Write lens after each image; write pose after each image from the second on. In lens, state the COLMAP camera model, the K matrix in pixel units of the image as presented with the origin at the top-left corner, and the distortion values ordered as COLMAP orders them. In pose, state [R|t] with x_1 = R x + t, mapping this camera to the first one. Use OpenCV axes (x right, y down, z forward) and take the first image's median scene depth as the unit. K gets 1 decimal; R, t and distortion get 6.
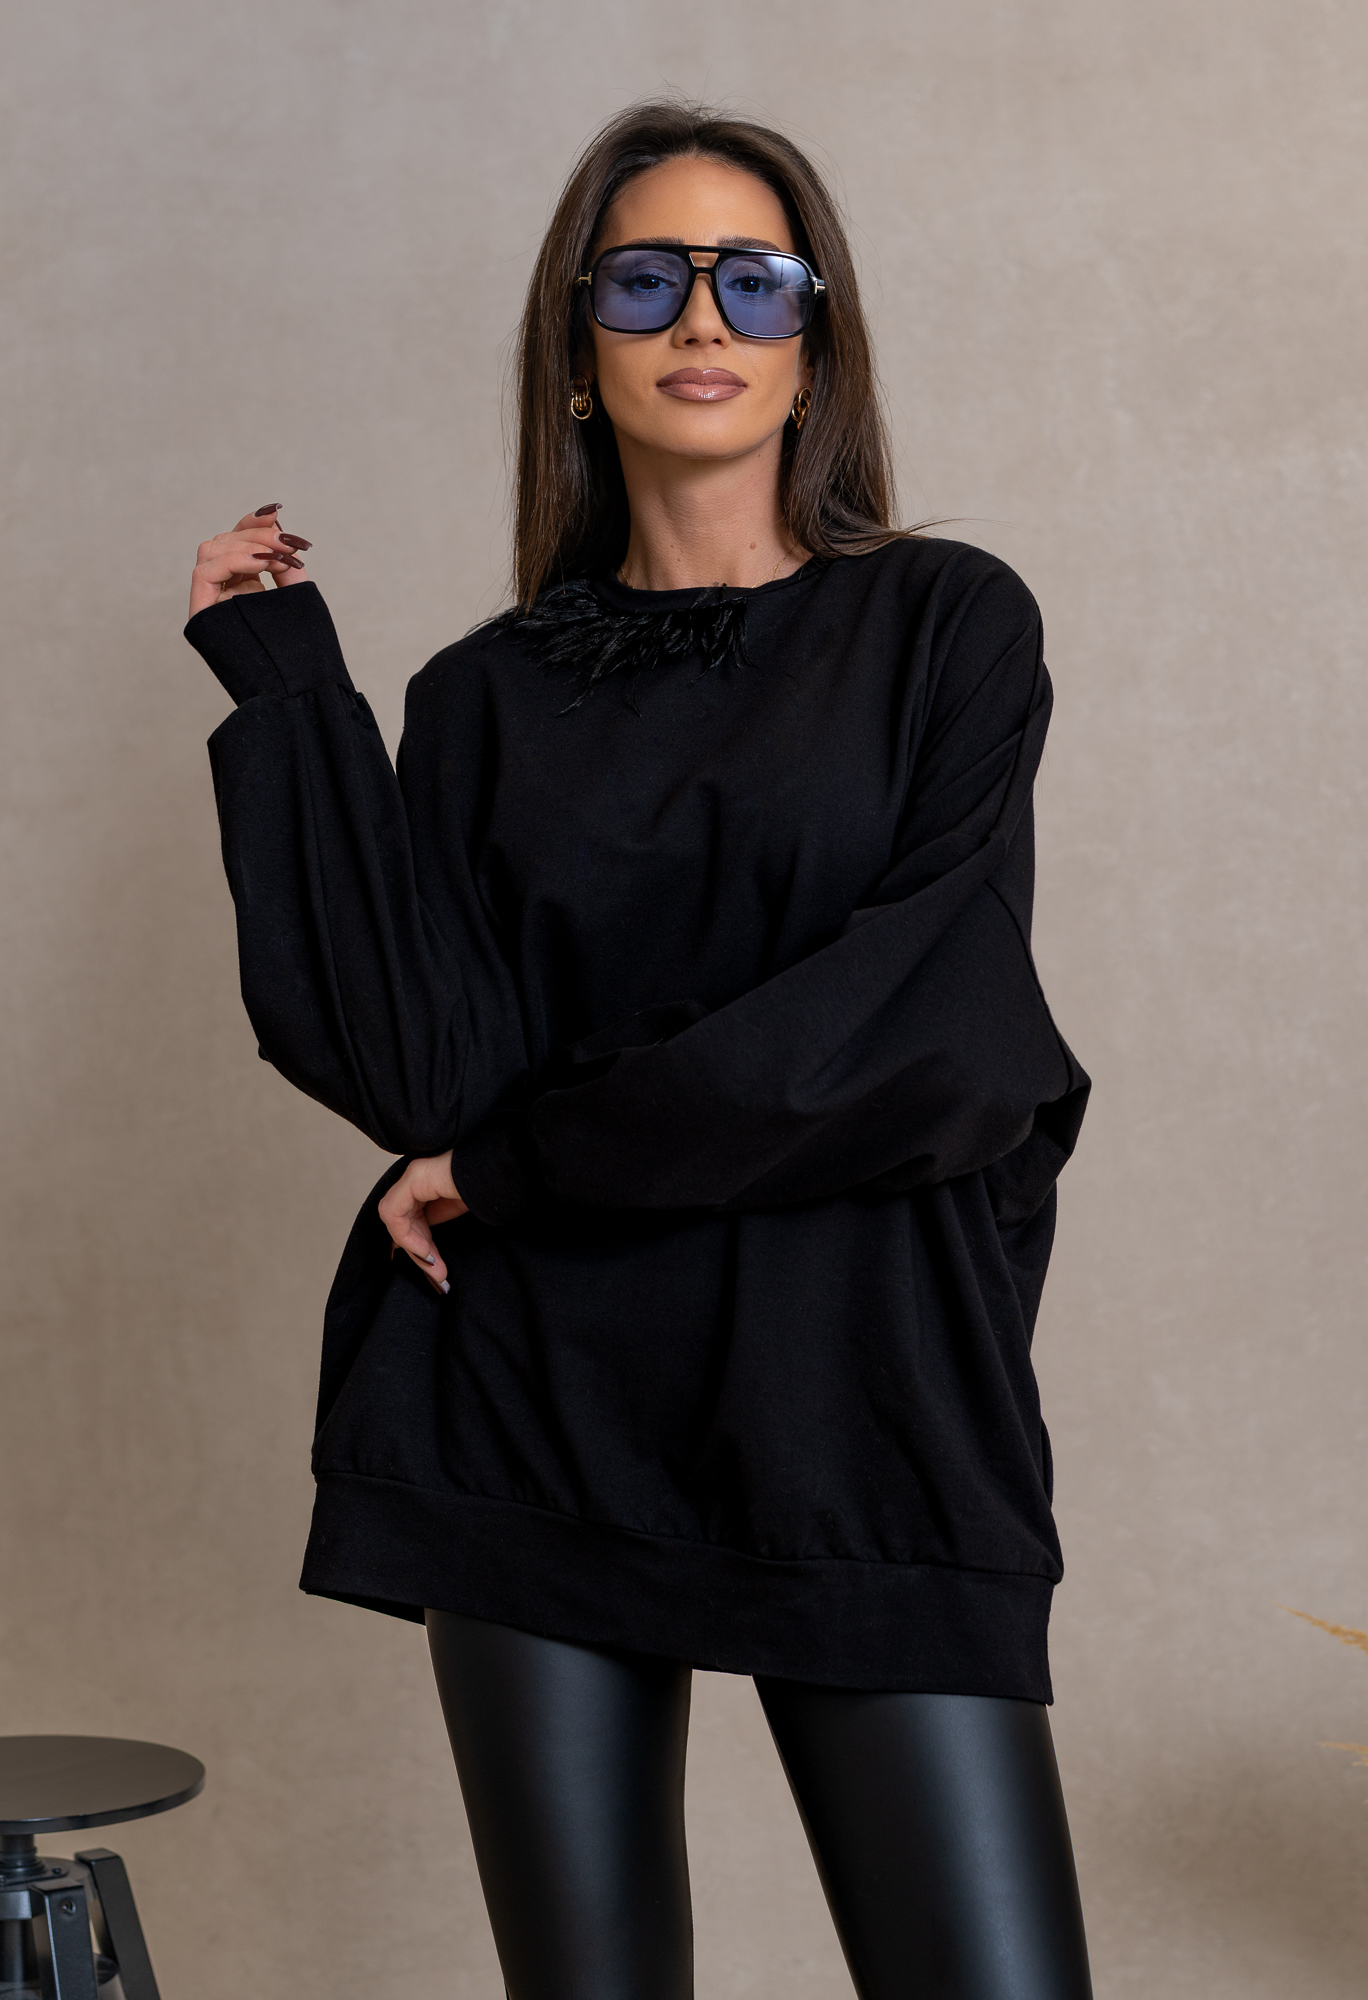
lens RADIAL K [[4006.4, 0, 660.3], [0, 4006.4, 937.4], [0, 0, 1]] dist [0.020912, 0.000000]
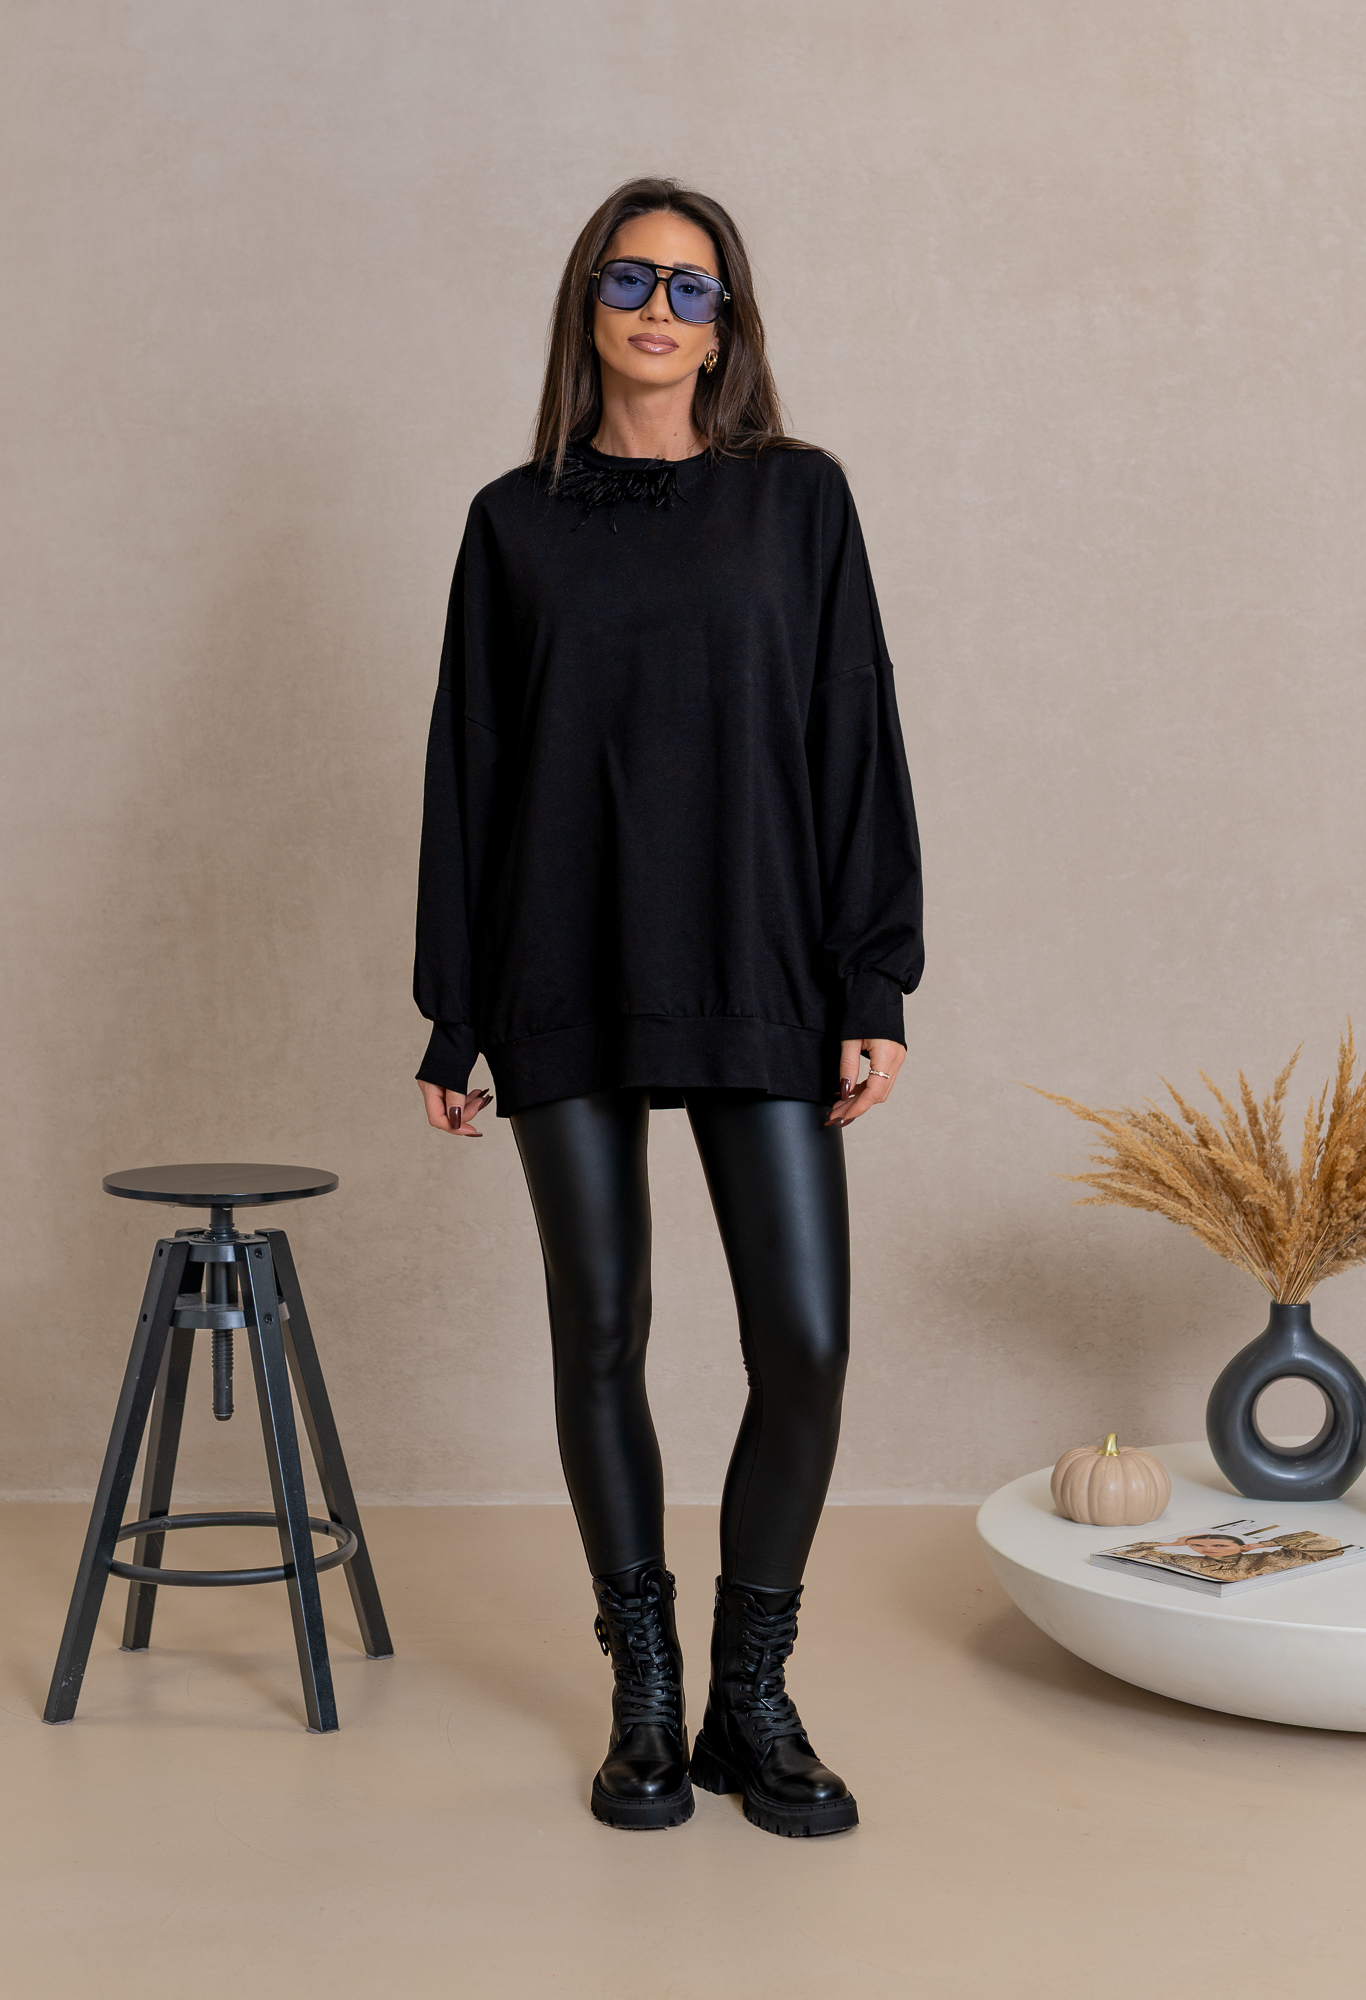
lens RADIAL K [[4006.4, 0, 741.9], [0, 4006.4, 871.8], [0, 0, 1]] dist [0.020912, 0.000000]
pose [[0.999229, 0.001399, 0.039245, -0.009945], [-0.003576, 0.998456, 0.055441, -0.000377], [-0.039107, -0.055539, 0.997690, -0.414998]]
